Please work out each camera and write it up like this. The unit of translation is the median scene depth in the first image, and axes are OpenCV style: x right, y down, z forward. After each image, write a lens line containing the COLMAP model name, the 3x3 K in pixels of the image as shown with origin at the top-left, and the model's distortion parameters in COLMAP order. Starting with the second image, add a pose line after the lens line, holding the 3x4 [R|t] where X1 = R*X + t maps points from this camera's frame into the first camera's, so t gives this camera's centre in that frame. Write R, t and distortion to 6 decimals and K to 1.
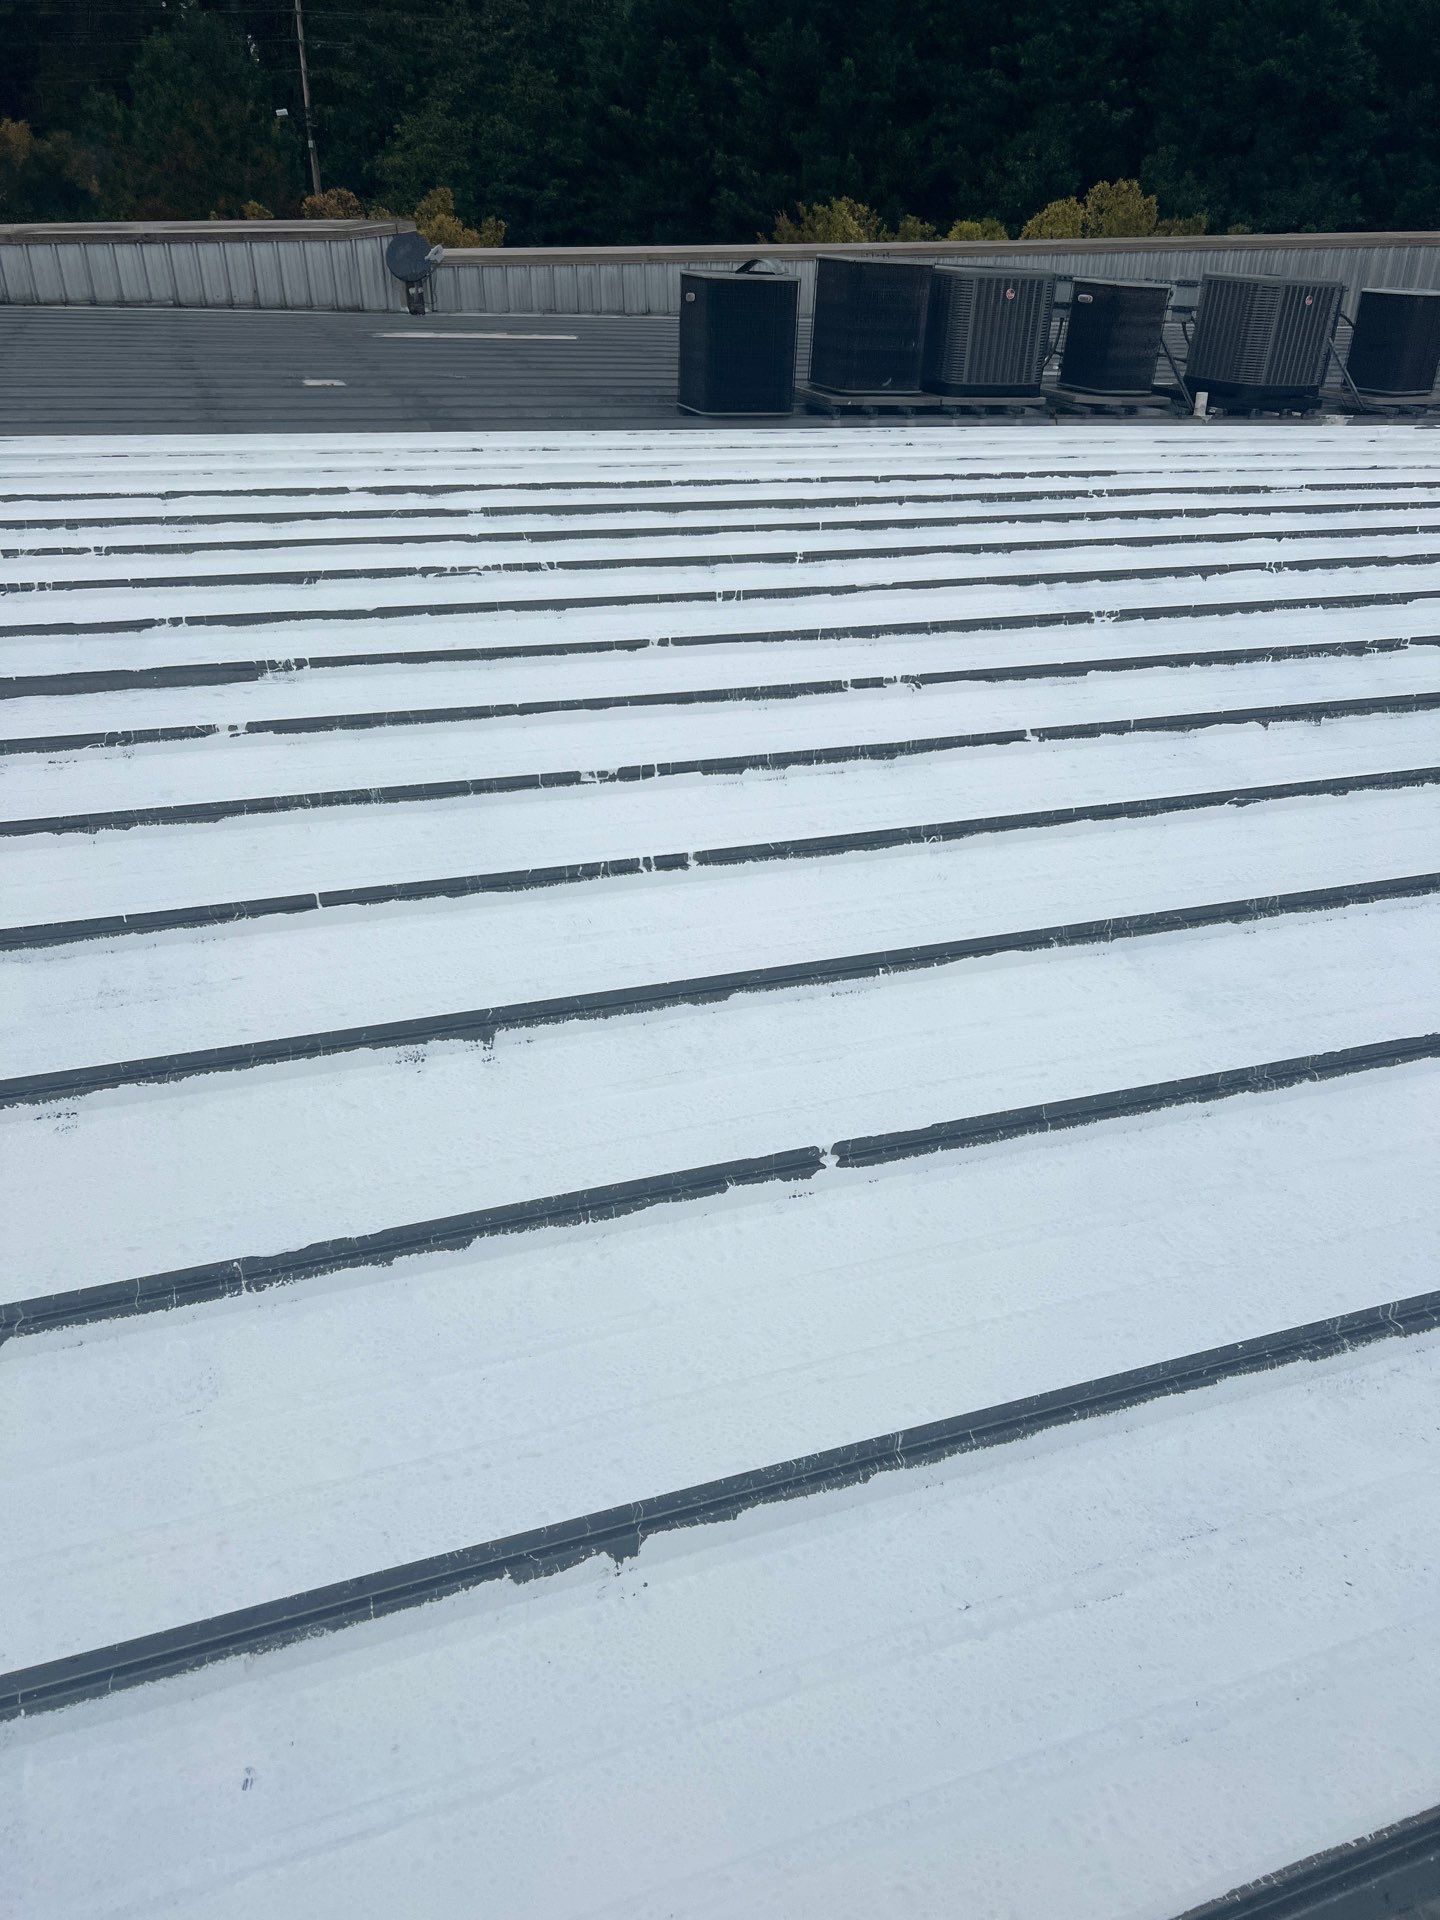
lens RADIAL K [[1454.0, 0, 720.0], [0, 1454.0, 960.0], [0, 0, 1]] dist [0.048788, -0.053977]
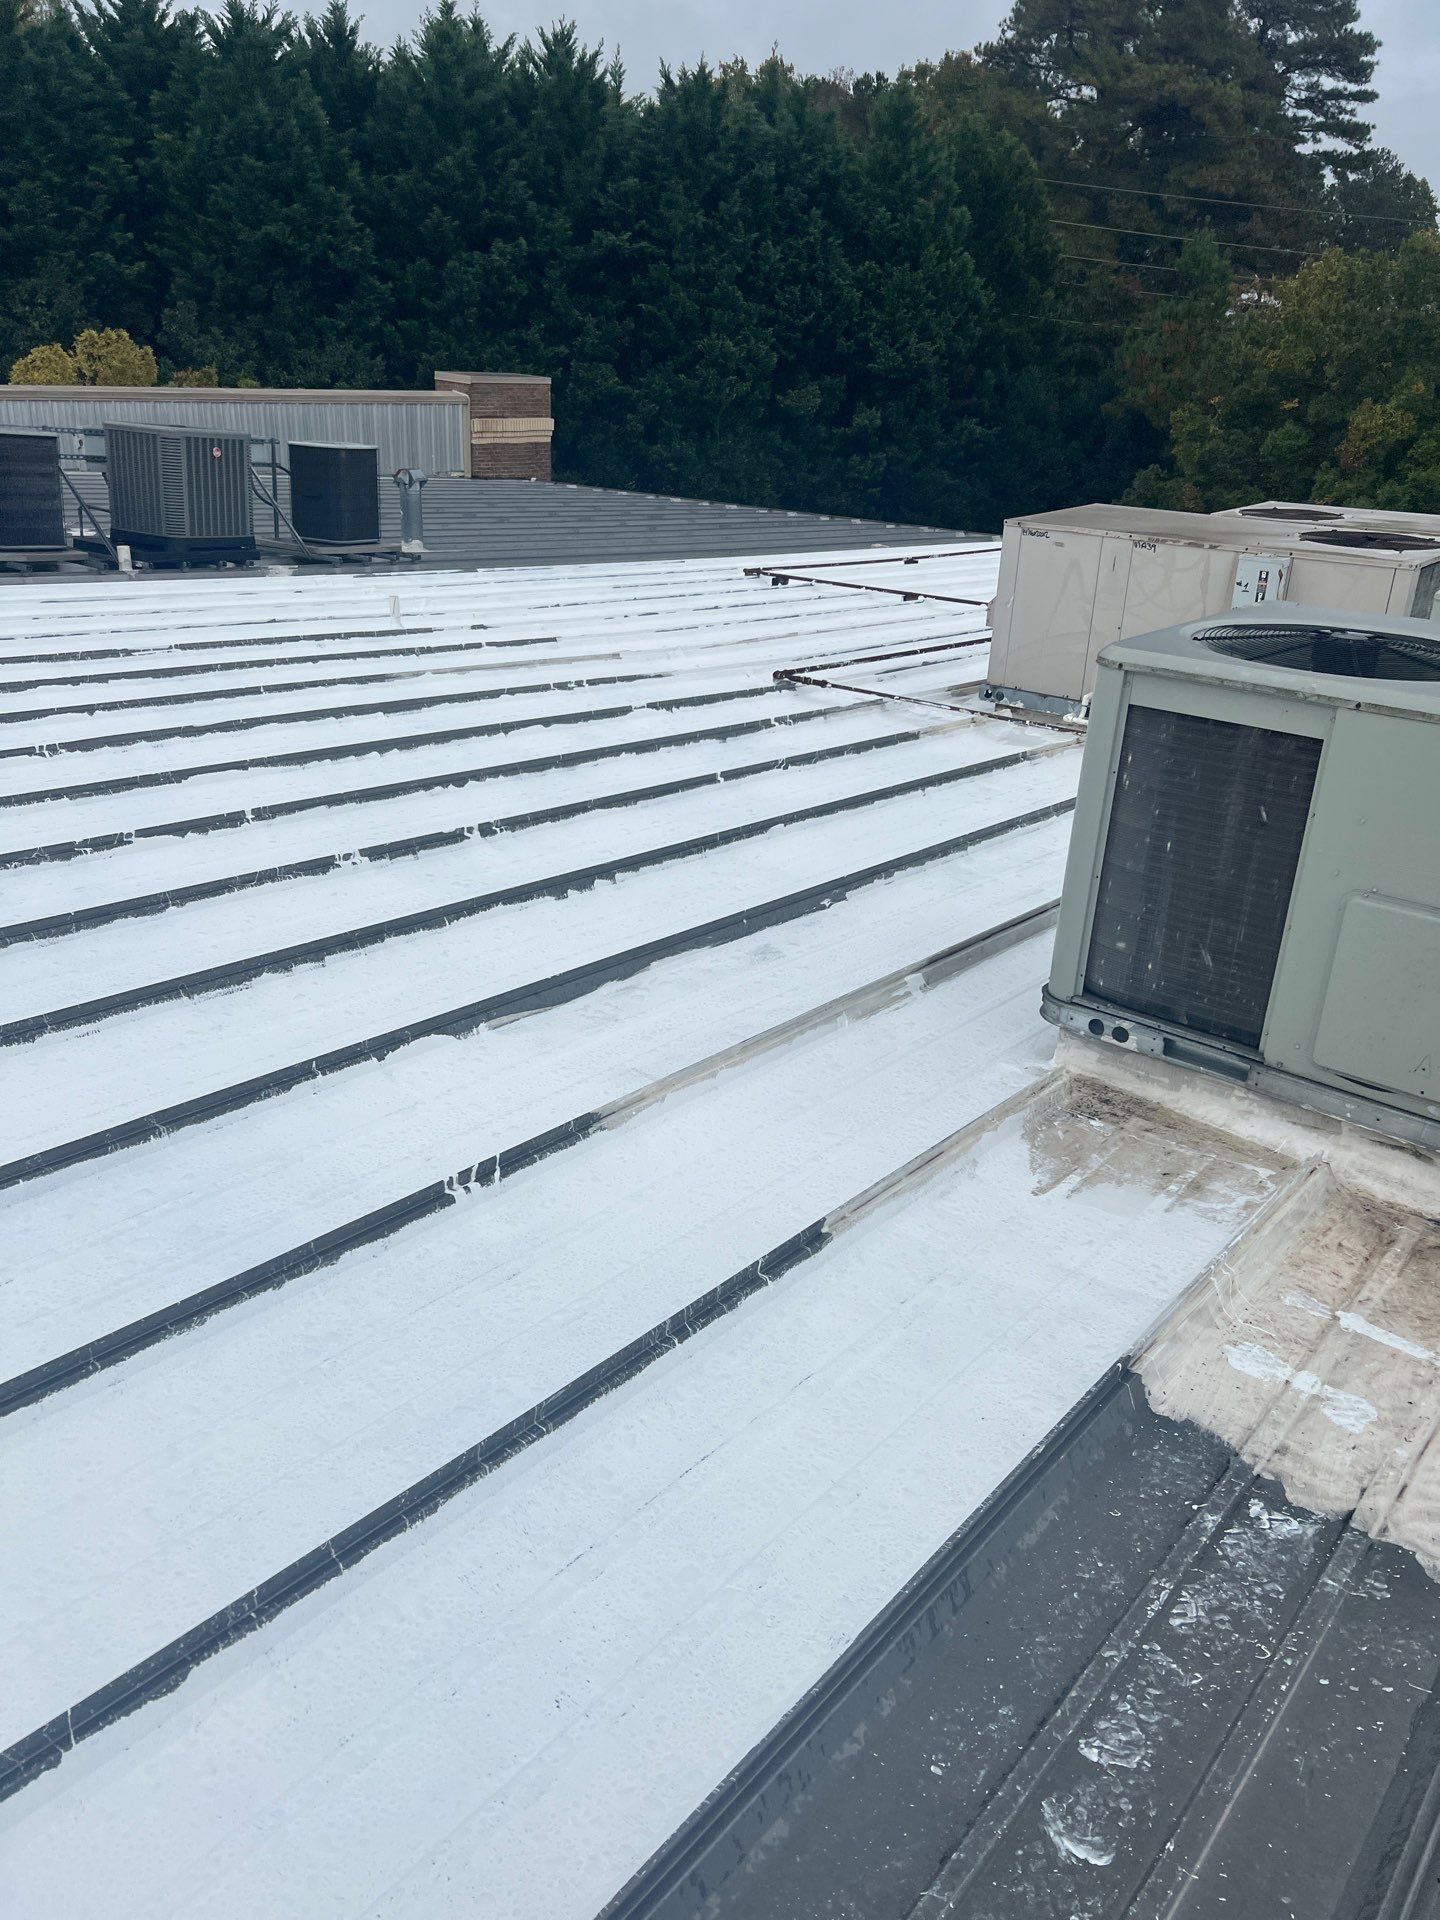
lens RADIAL K [[1454.0, 0, 720.0], [0, 1454.0, 960.0], [0, 0, 1]] dist [0.048788, -0.053977]
pose [[0.857995, -0.164473, 0.486615, 0.208755], [0.206451, 0.977883, -0.033494, -0.028525], [-0.470344, 0.129200, 0.872974, 0.060784]]
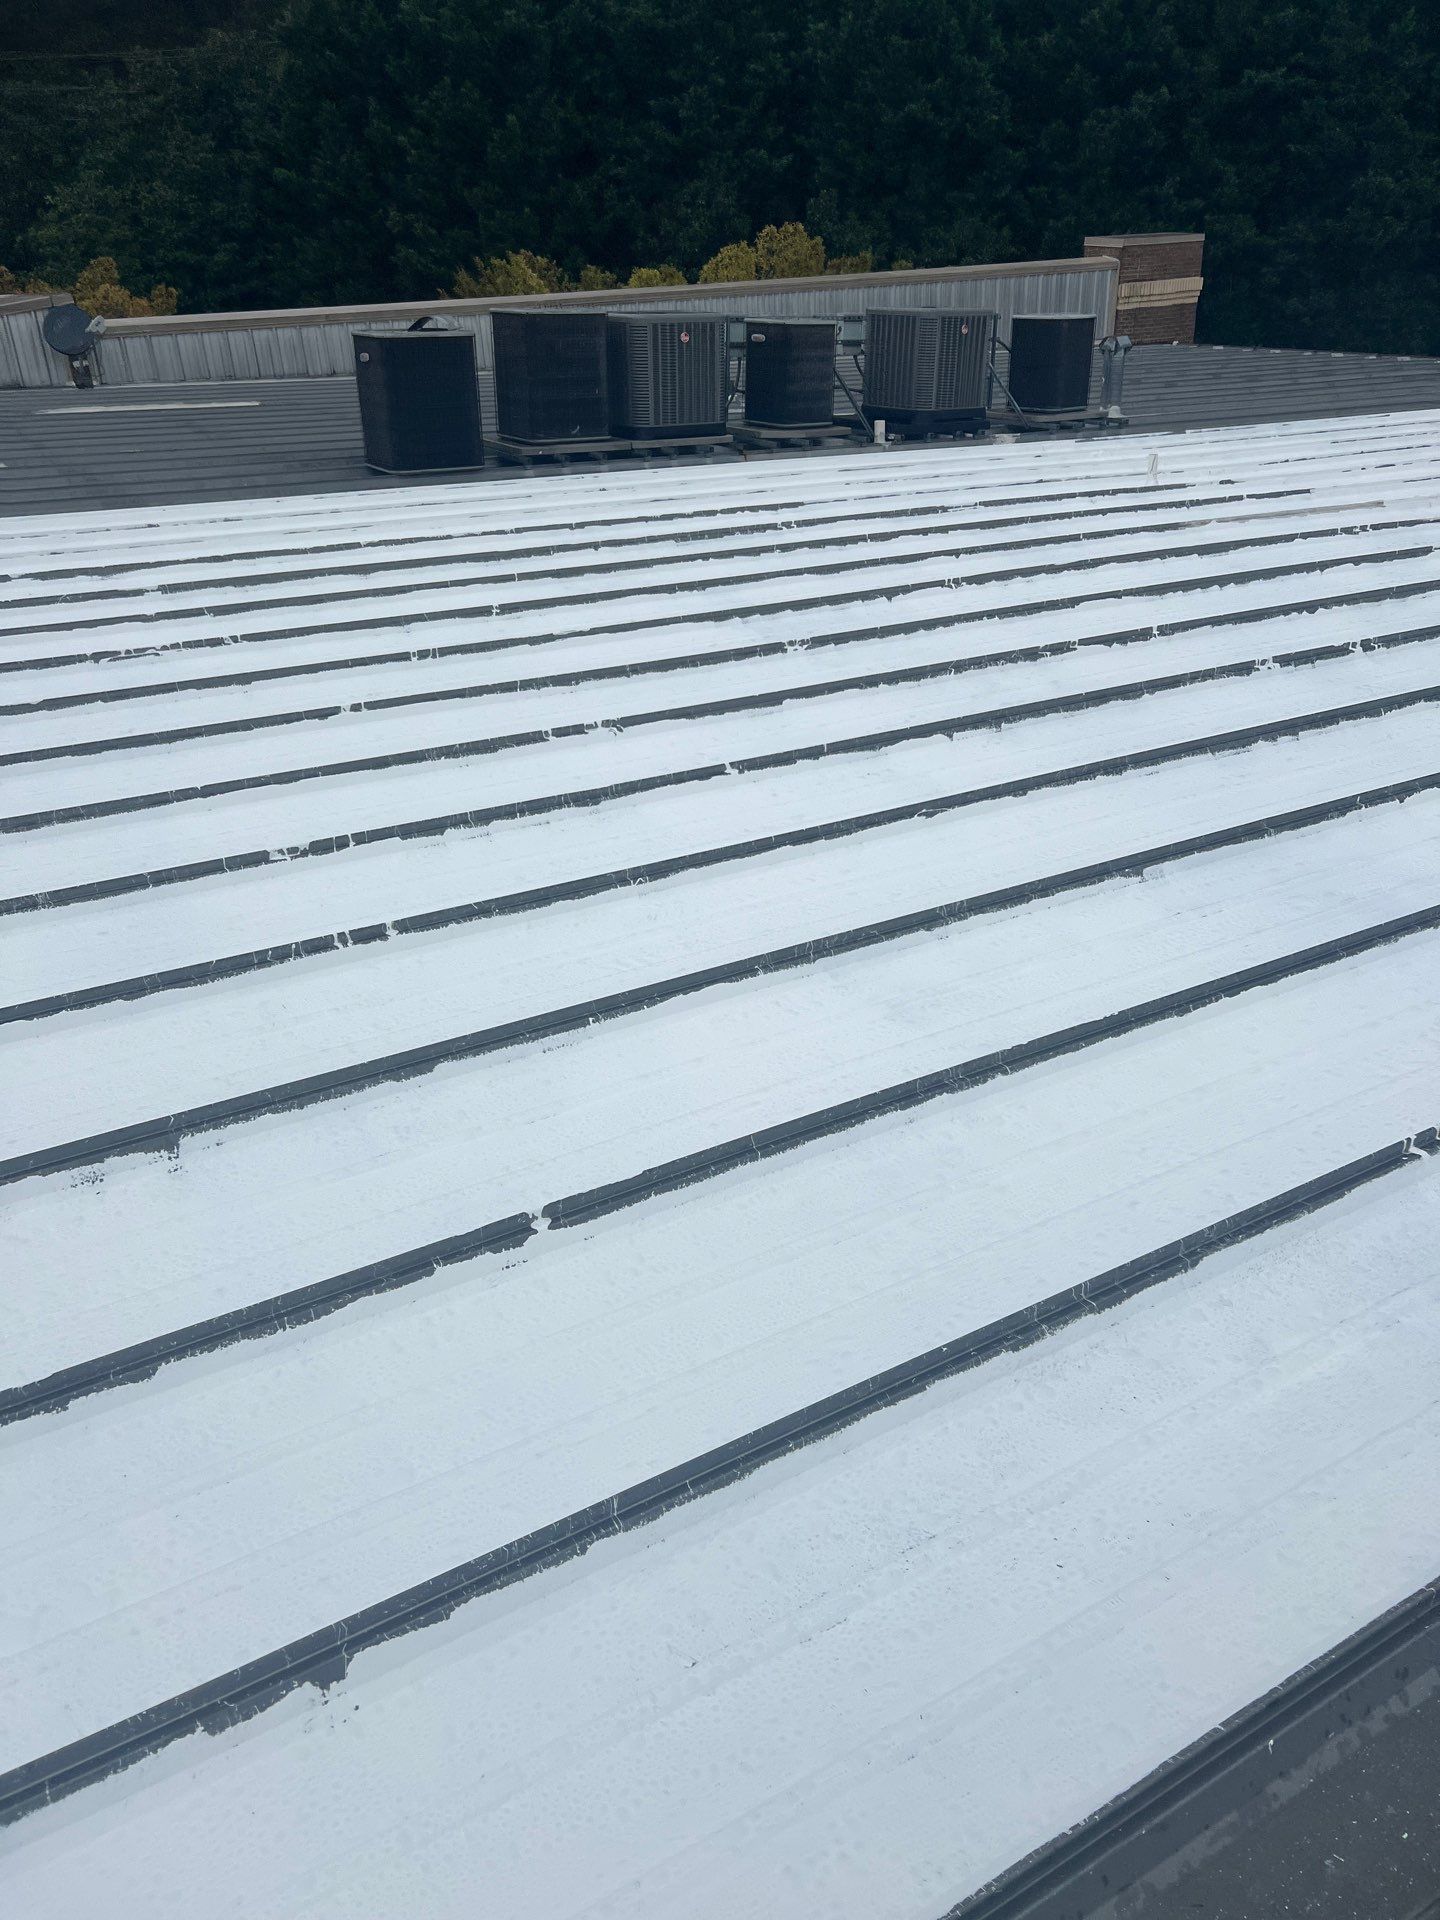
lens RADIAL K [[1454.0, 0, 720.0], [0, 1454.0, 960.0], [0, 0, 1]] dist [0.048788, -0.053977]
pose [[0.981113, -0.118604, 0.152806, 0.016641], [0.122737, 0.992278, -0.017873, -0.001590], [-0.149506, 0.036290, 0.988095, 0.000984]]
